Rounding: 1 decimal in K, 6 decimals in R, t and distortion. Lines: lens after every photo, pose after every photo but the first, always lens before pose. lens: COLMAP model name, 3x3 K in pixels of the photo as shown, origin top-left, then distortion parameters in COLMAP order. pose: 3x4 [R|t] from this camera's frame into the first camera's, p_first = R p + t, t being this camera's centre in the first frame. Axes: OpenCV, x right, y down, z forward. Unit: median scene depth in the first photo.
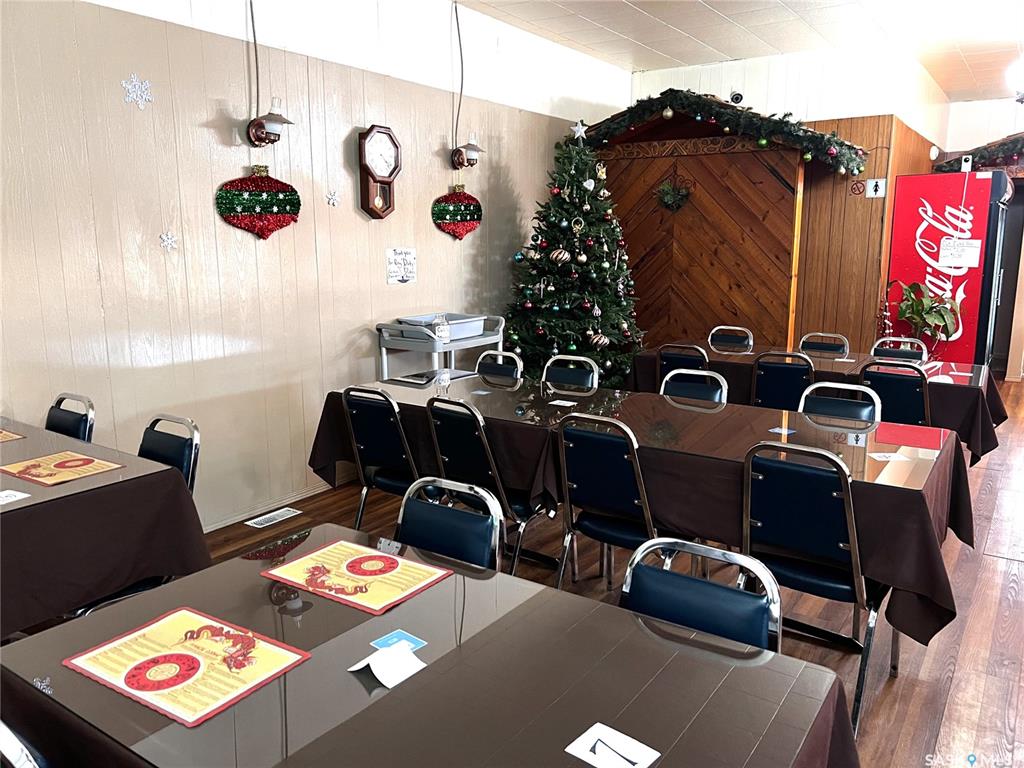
lens RADIAL K [[775.9, 0, 515.5], [0, 775.9, 385.2], [0, 0, 1]] dist [0.047804, -0.027518]
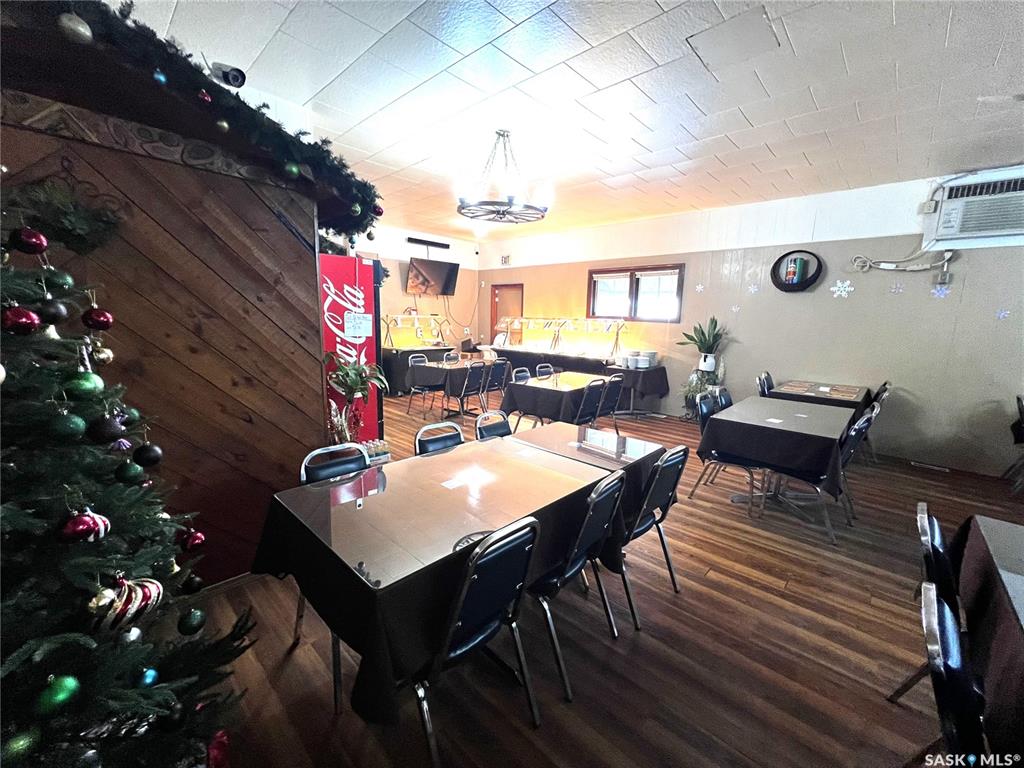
lens RADIAL K [[408.7, 0, 514.2], [0, 408.7, 381.4], [0, 0, 1]] dist [-0.000132, -0.000841]
pose [[0.158660, -0.152714, 0.975451, -0.025738], [0.151931, 0.979975, 0.128711, -0.156042], [-0.975574, 0.127780, 0.178685, 0.814122]]
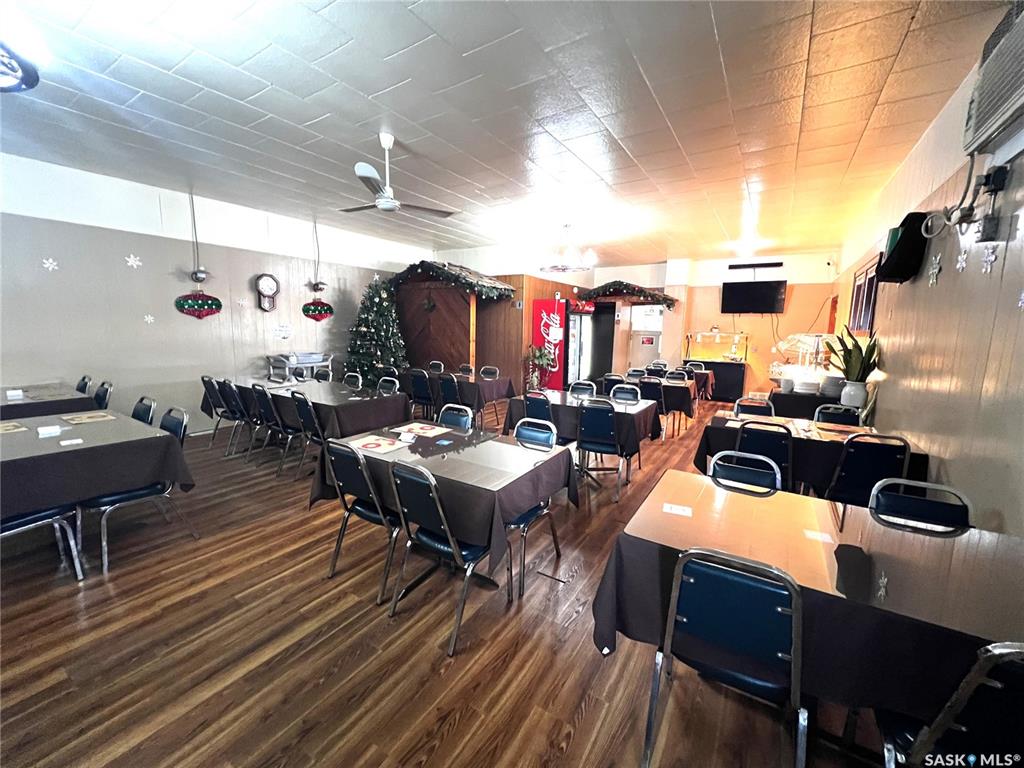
lens RADIAL K [[408.7, 0, 513.3], [0, 408.7, 384.3], [0, 0, 1]] dist [-0.000132, -0.000841]
pose [[0.999100, 0.019366, 0.037726, 0.482454], [-0.017920, 0.999106, -0.038299, 0.039249], [-0.038434, 0.037588, 0.998554, -0.248838]]
